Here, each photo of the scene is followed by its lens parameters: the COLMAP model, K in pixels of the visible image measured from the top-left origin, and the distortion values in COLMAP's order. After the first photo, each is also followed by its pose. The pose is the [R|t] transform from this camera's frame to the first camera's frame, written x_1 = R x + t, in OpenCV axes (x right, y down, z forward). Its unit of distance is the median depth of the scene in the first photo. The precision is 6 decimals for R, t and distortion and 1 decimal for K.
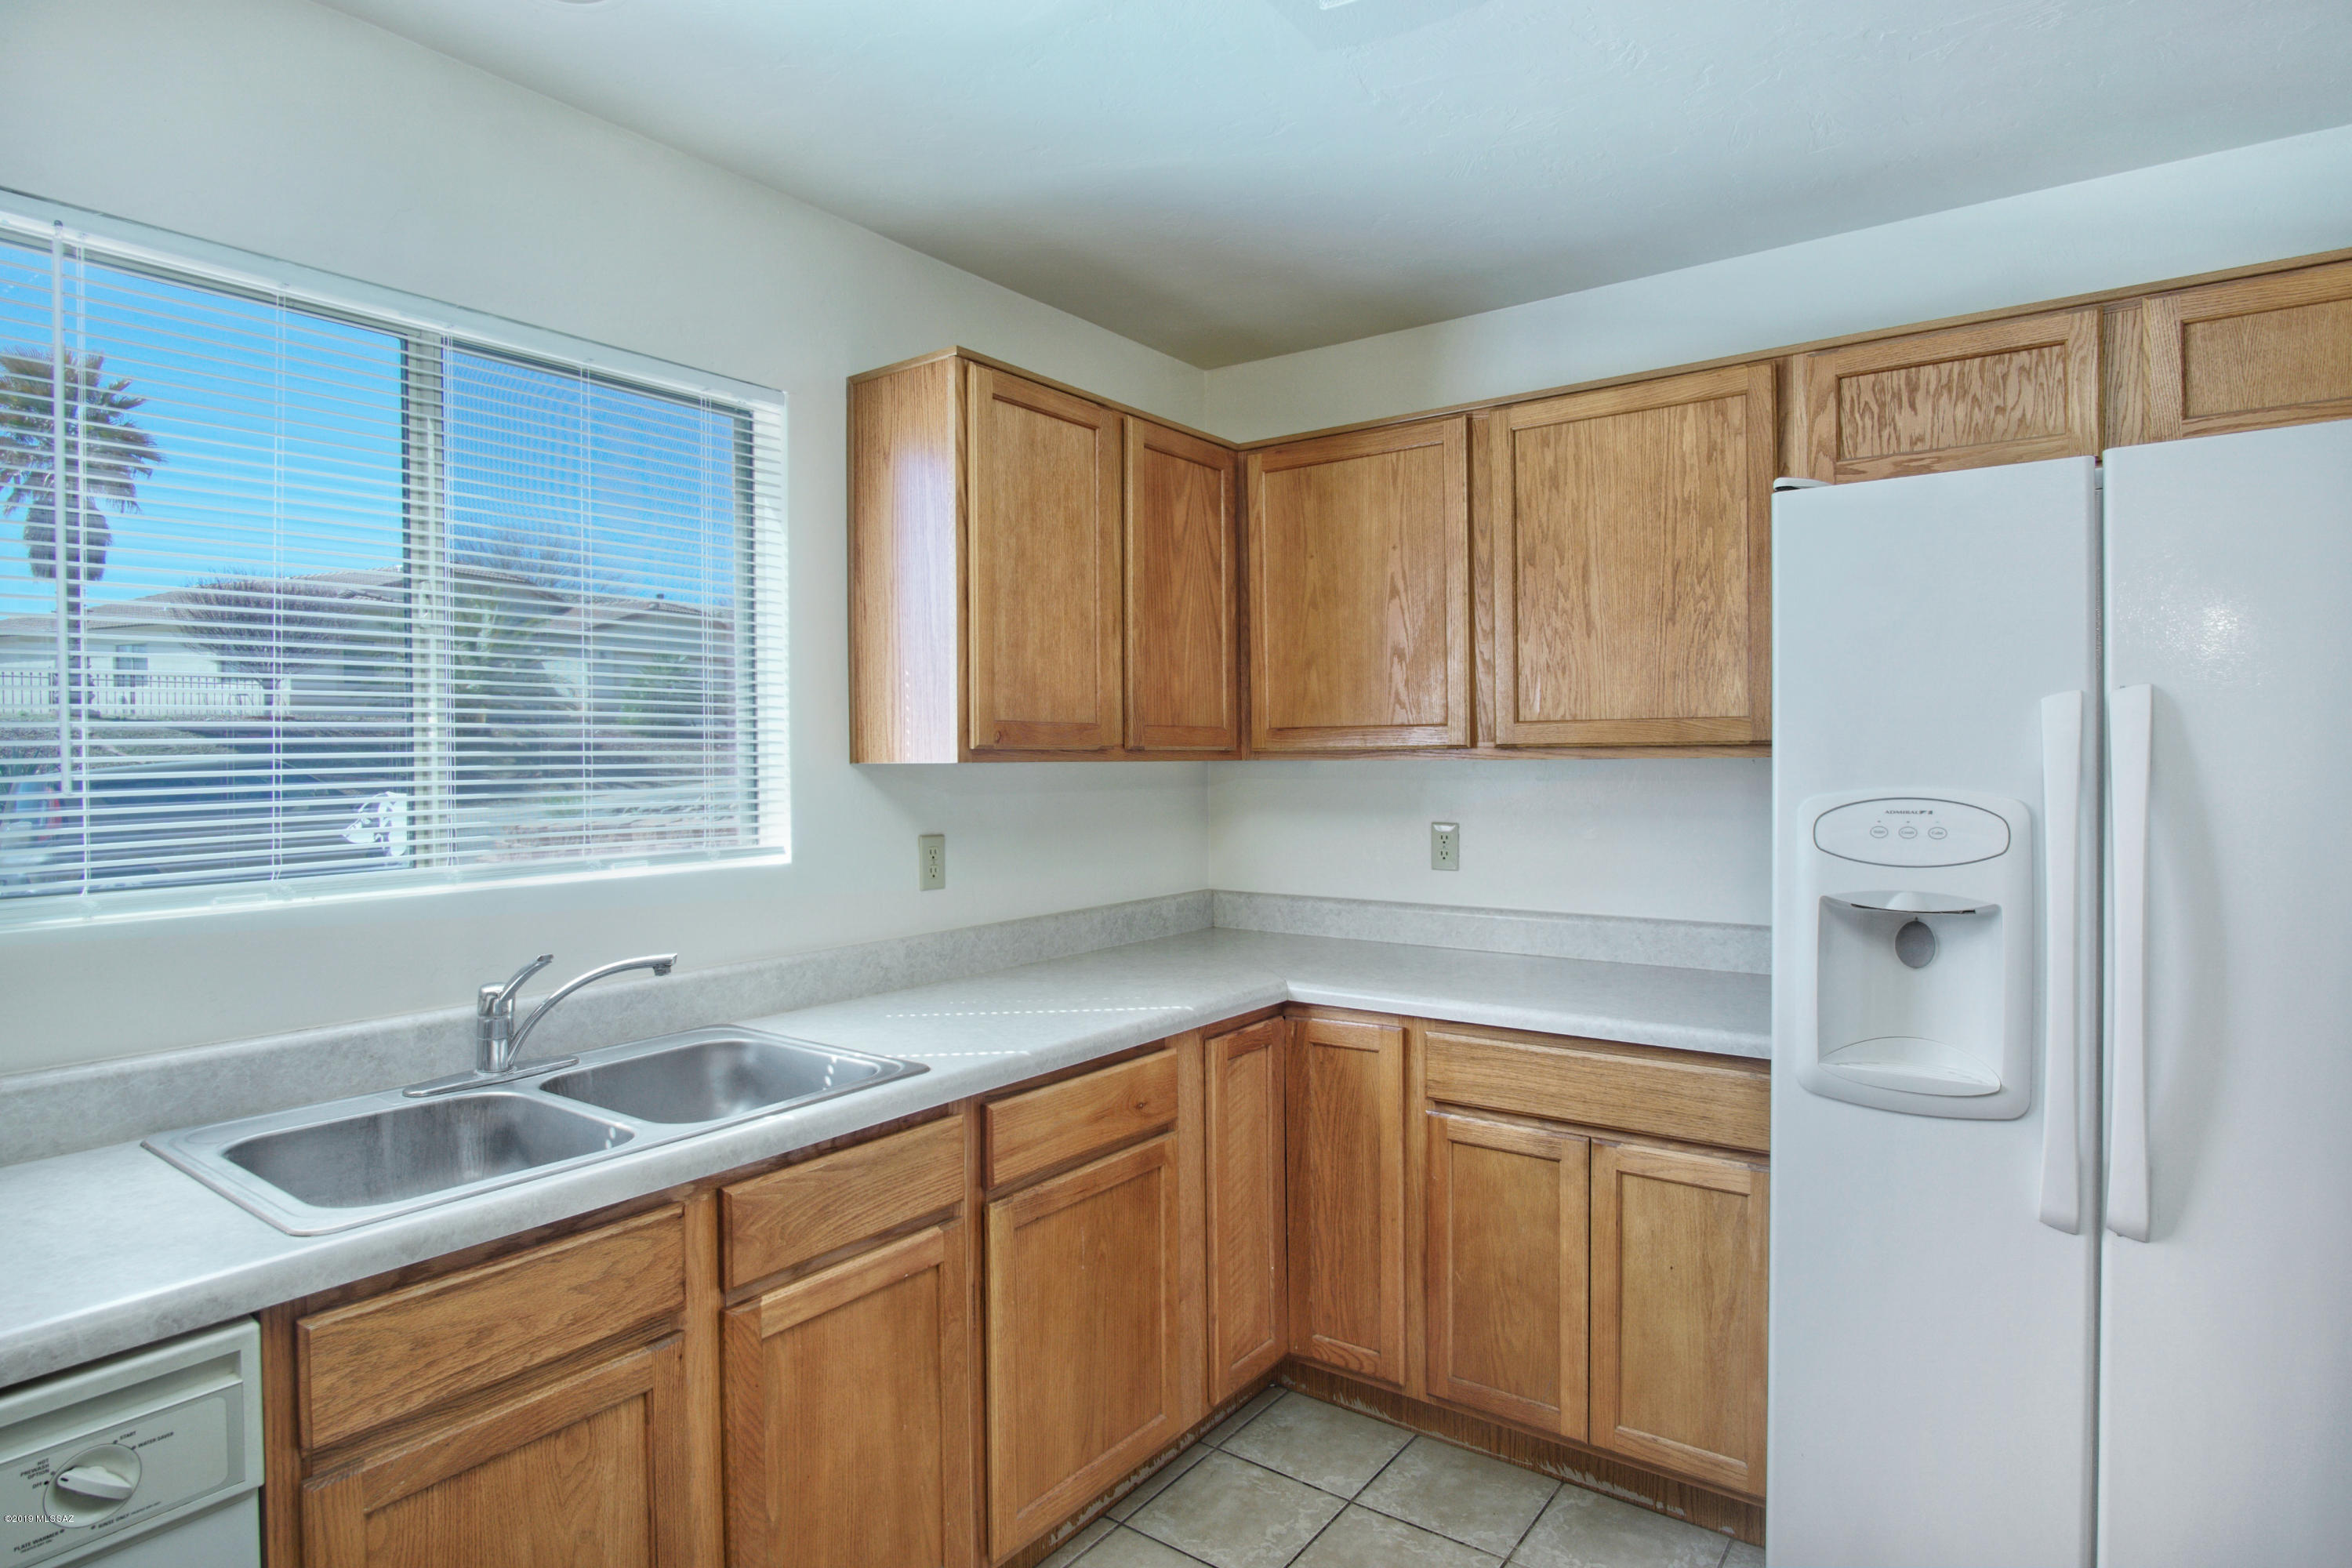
lens RADIAL K [[1255.6, 0, 1175.1], [0, 1255.6, 775.3], [0, 0, 1]] dist [-0.032414, 0.008891]
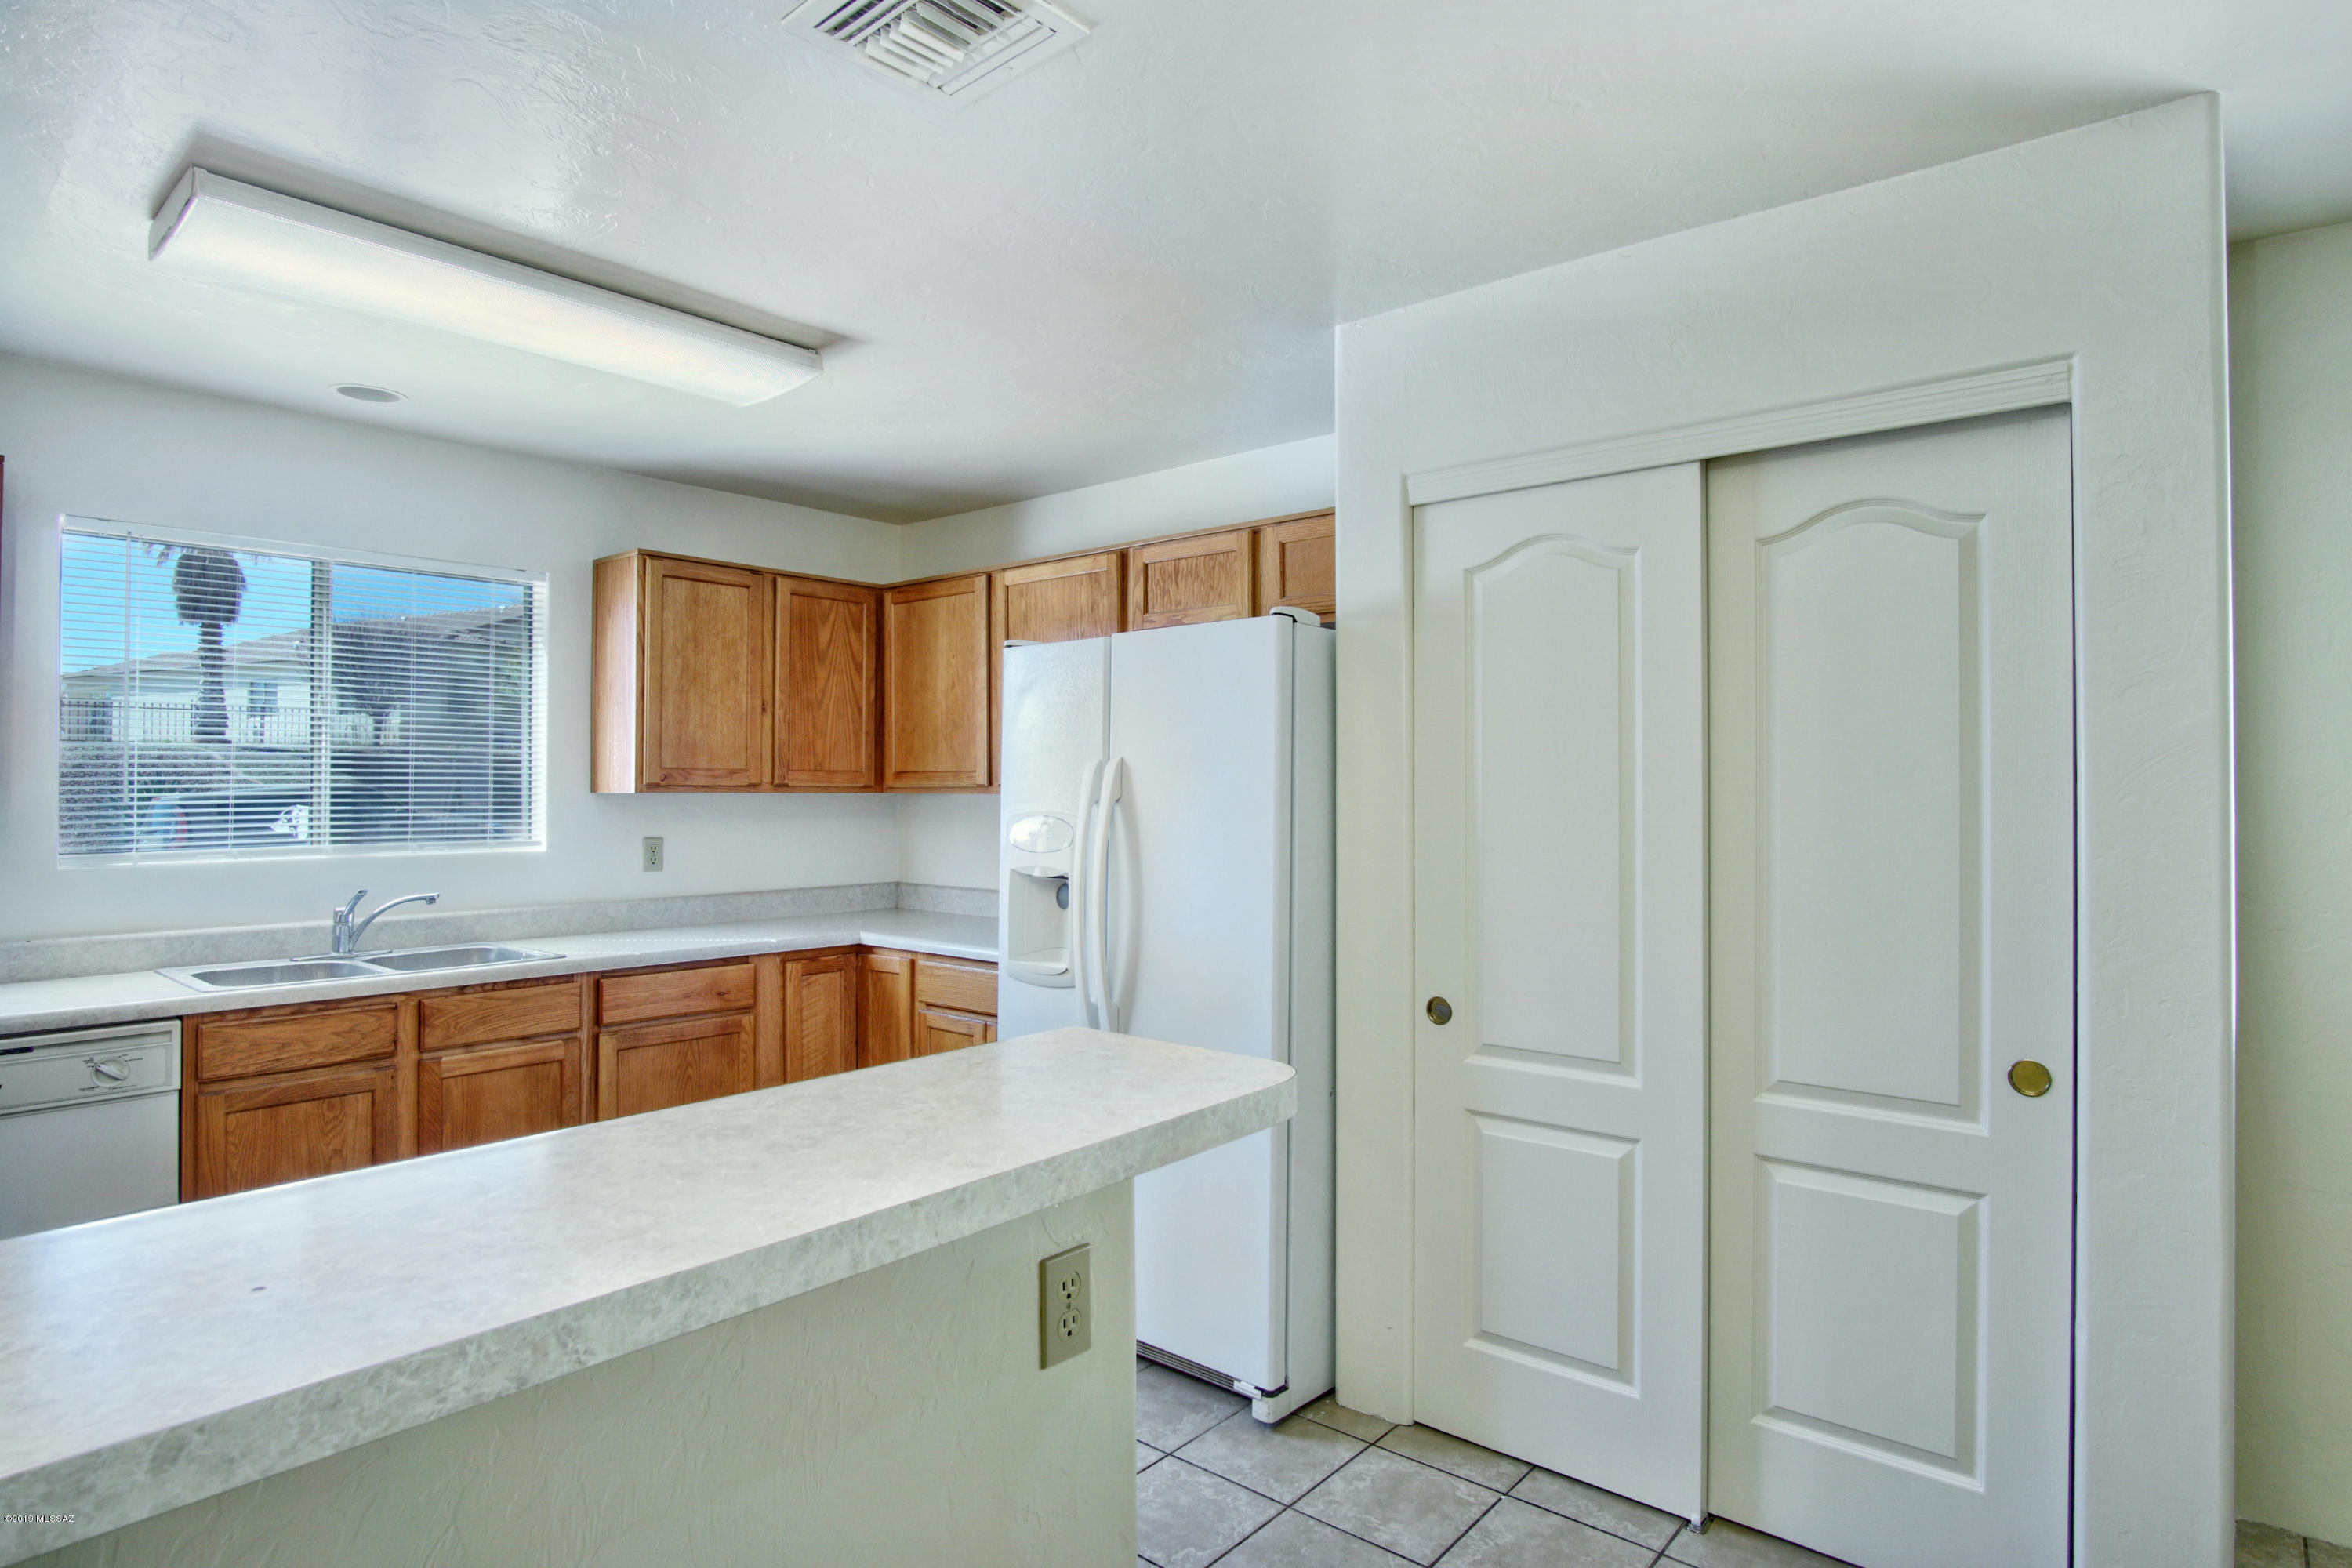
lens RADIAL K [[1255.6, 0, 1178.6], [0, 1255.6, 784.9], [0, 0, 1]] dist [-0.032414, 0.008891]
pose [[0.997336, 0.009577, -0.072311, 0.687079], [-0.010915, 0.999776, -0.018118, 0.002115], [0.072122, 0.018859, 0.997218, -0.637243]]
